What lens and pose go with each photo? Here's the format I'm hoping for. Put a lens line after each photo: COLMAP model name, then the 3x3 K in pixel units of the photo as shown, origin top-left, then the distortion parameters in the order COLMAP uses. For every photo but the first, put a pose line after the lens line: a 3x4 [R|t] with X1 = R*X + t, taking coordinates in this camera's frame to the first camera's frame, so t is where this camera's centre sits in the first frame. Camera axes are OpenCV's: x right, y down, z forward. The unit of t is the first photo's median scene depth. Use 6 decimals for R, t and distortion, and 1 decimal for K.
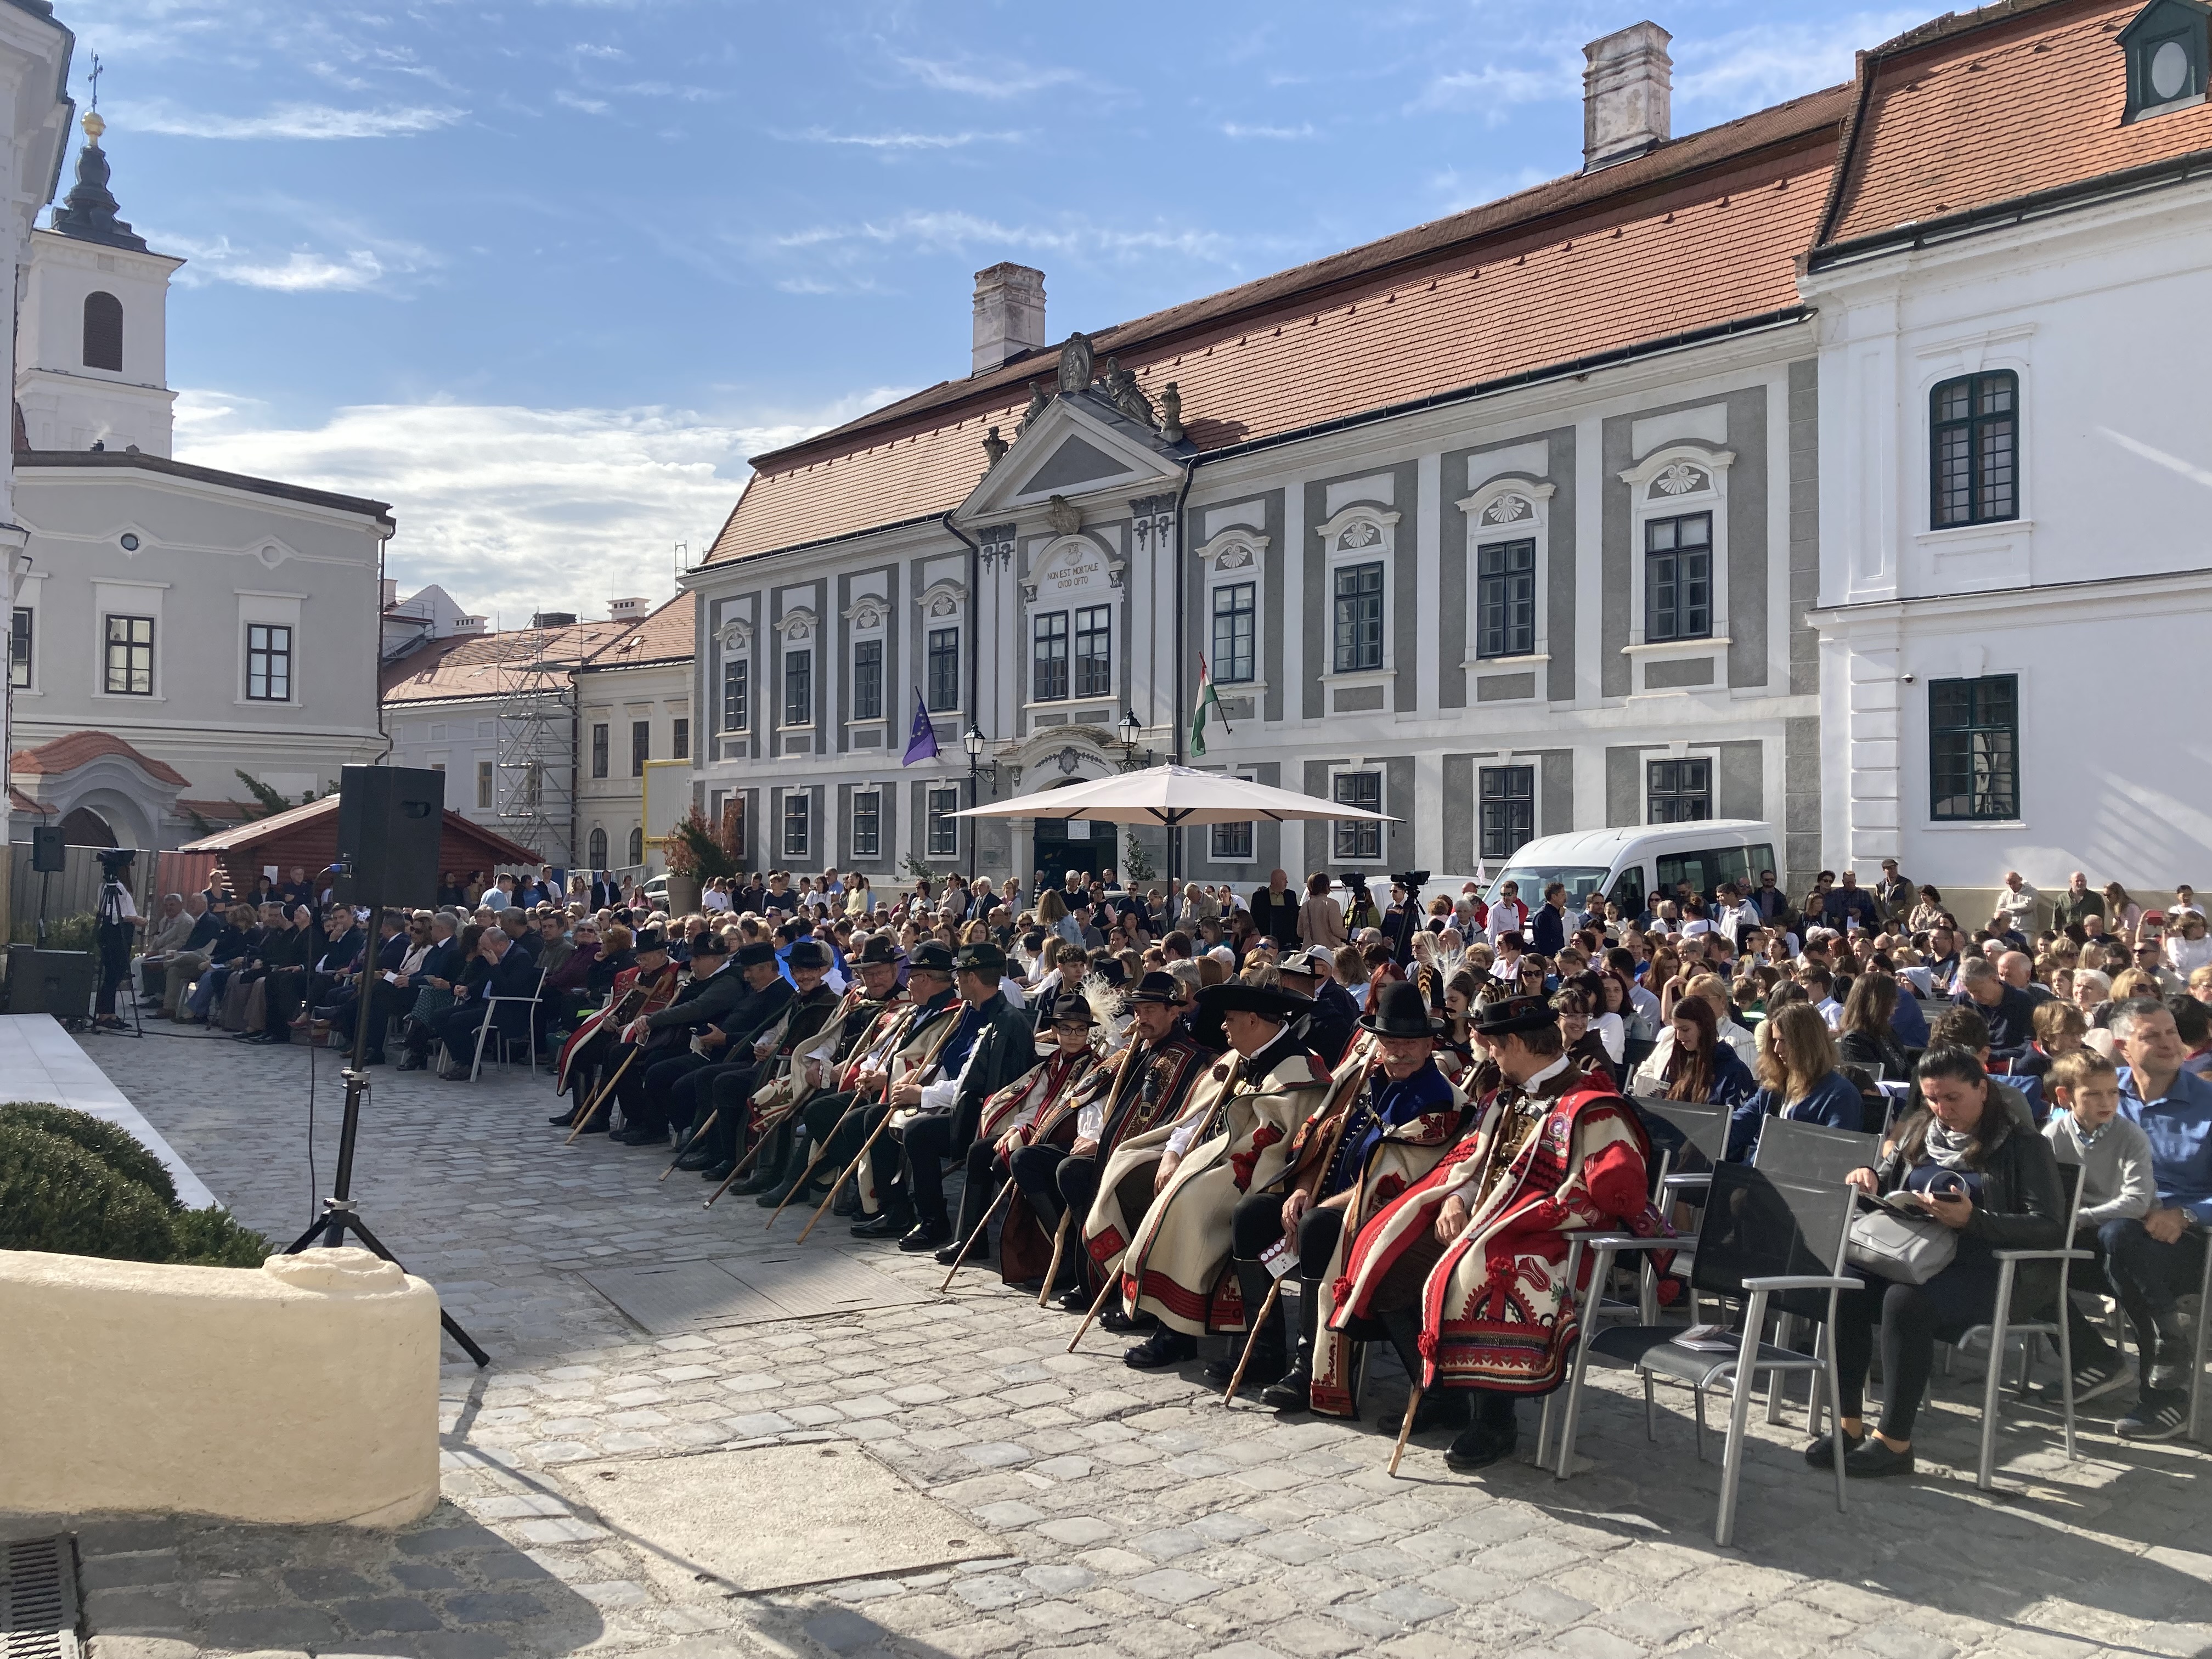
lens RADIAL K [[1784.9, 0, 1095.2], [0, 1784.9, 822.2], [0, 0, 1]] dist [-0.013827, 0.029385]
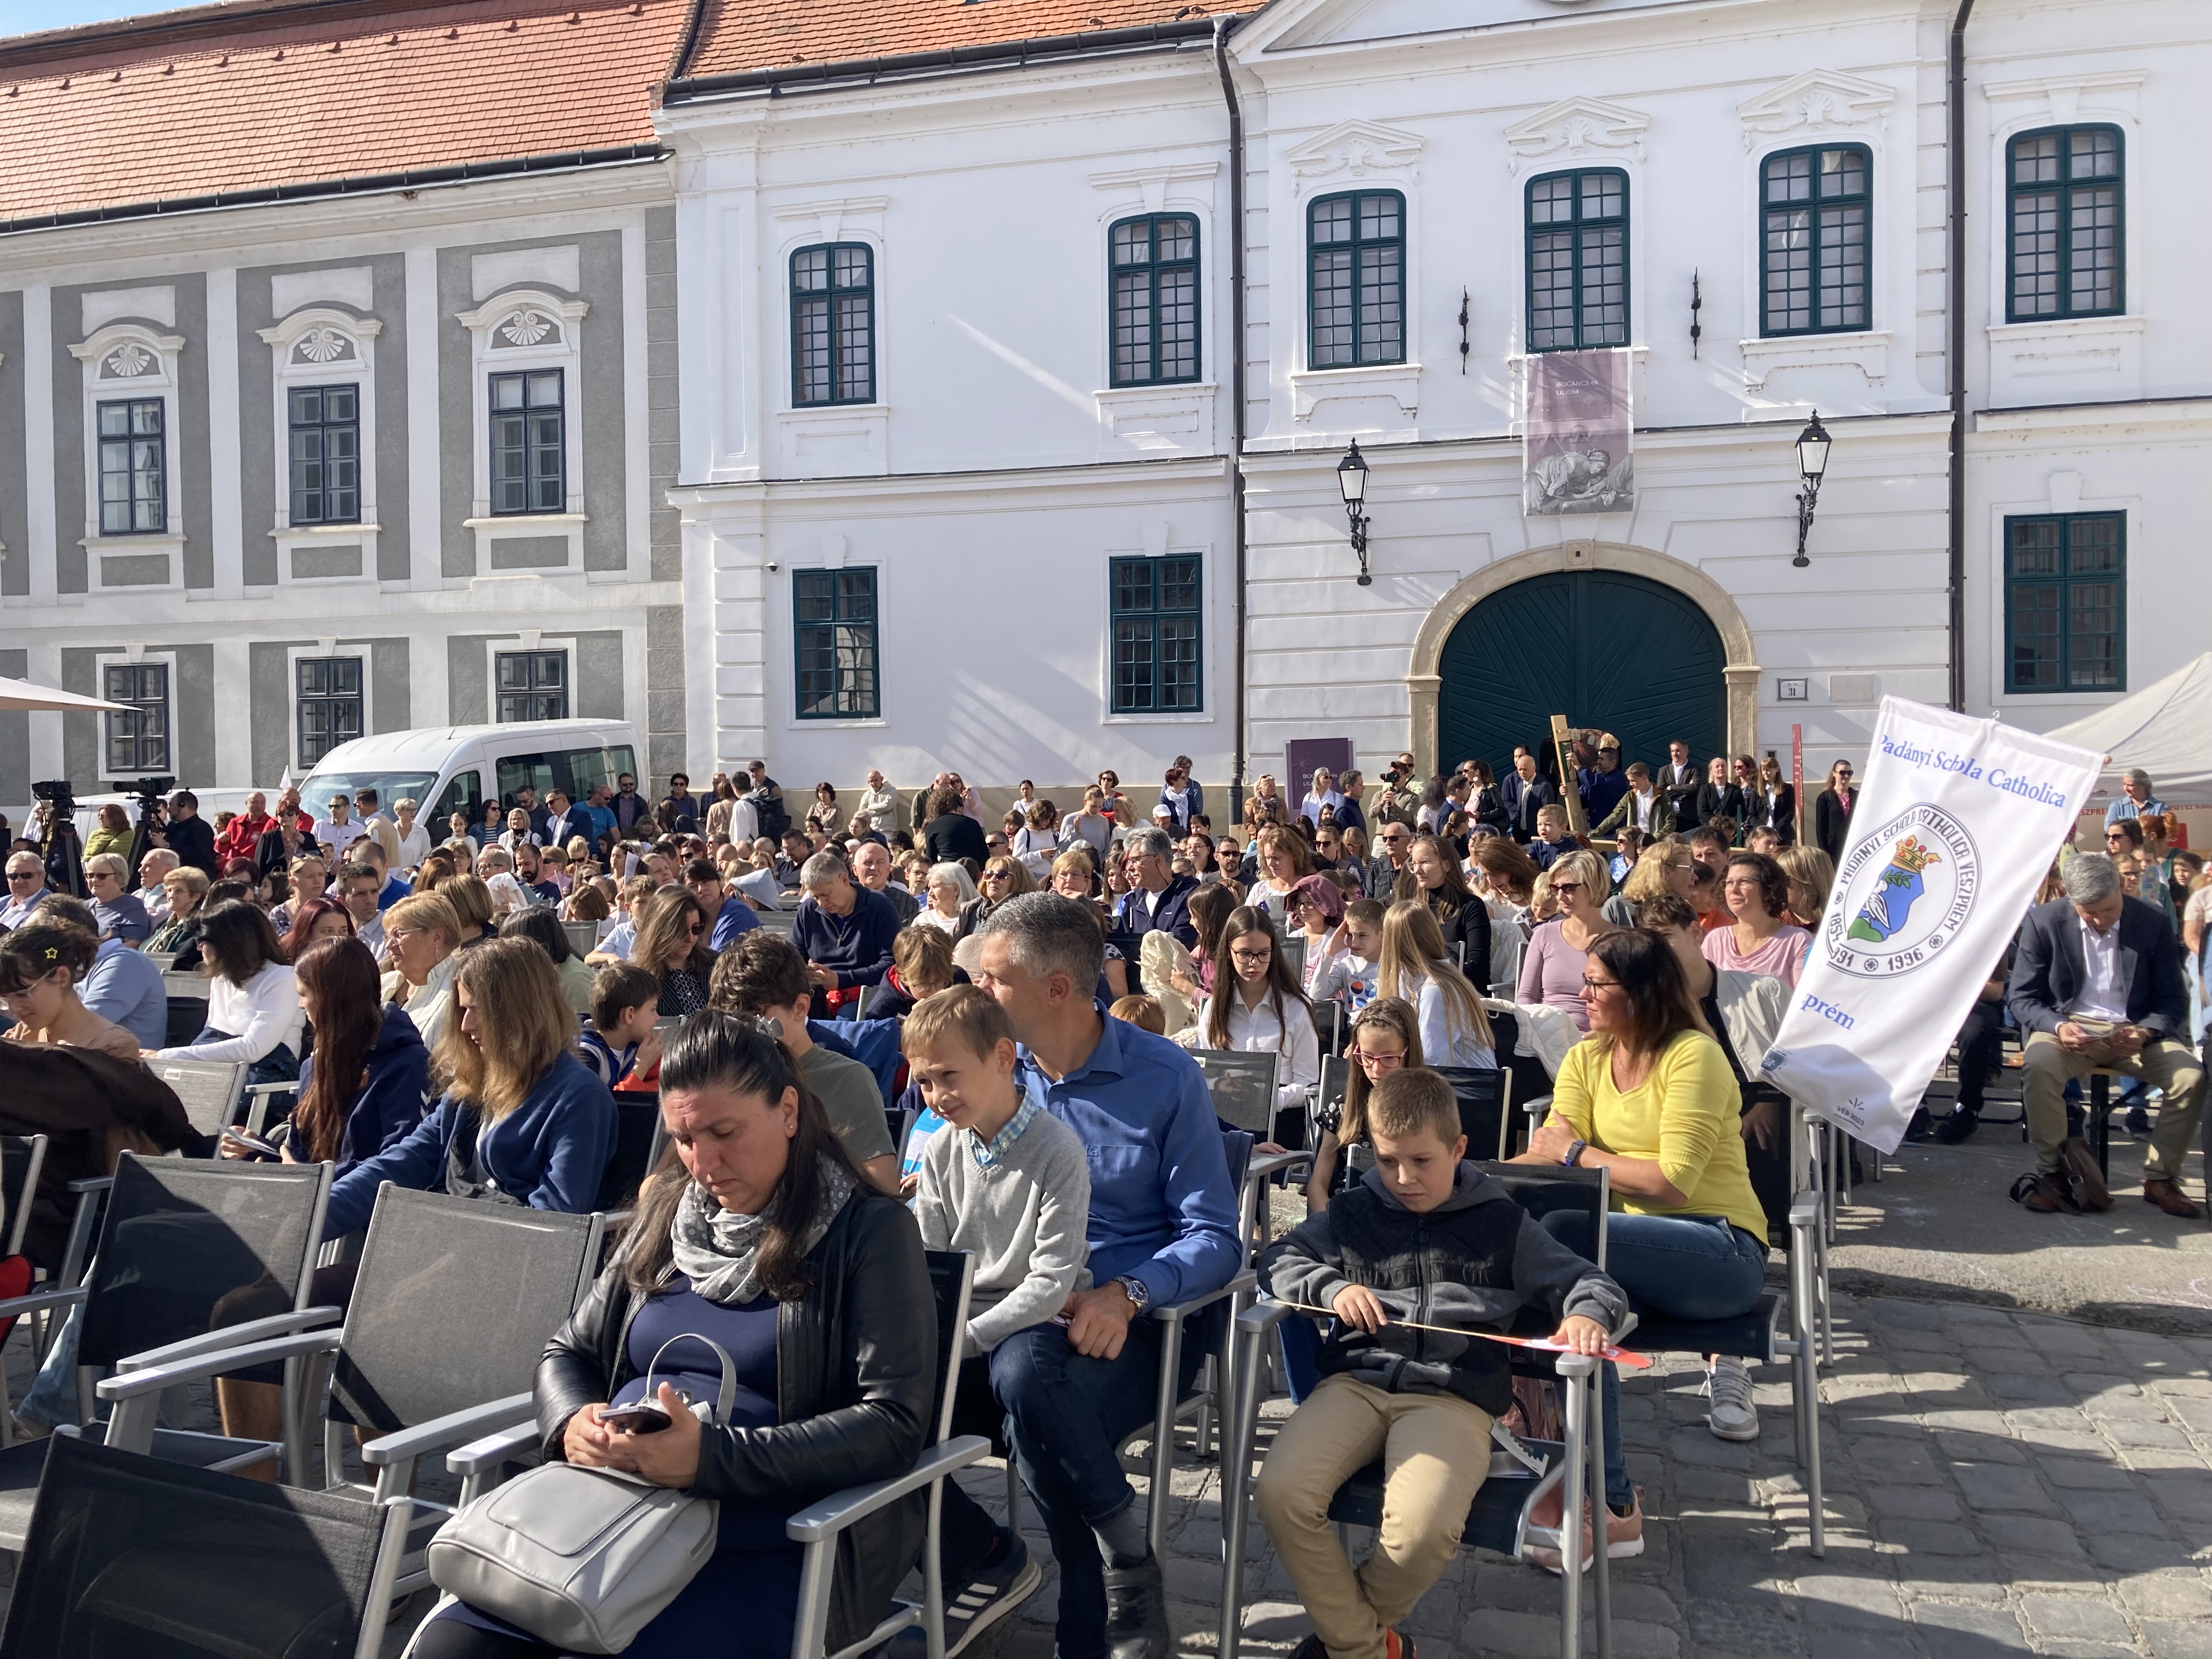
lens RADIAL K [[1784.9, 0, 1099.3], [0, 1784.9, 825.1], [0, 0, 1]] dist [-0.013827, 0.029385]
pose [[0.826172, -0.029138, 0.562664, 0.064306], [0.003804, 0.998928, 0.046145, 0.011316], [-0.563405, -0.035984, 0.825397, 0.120035]]
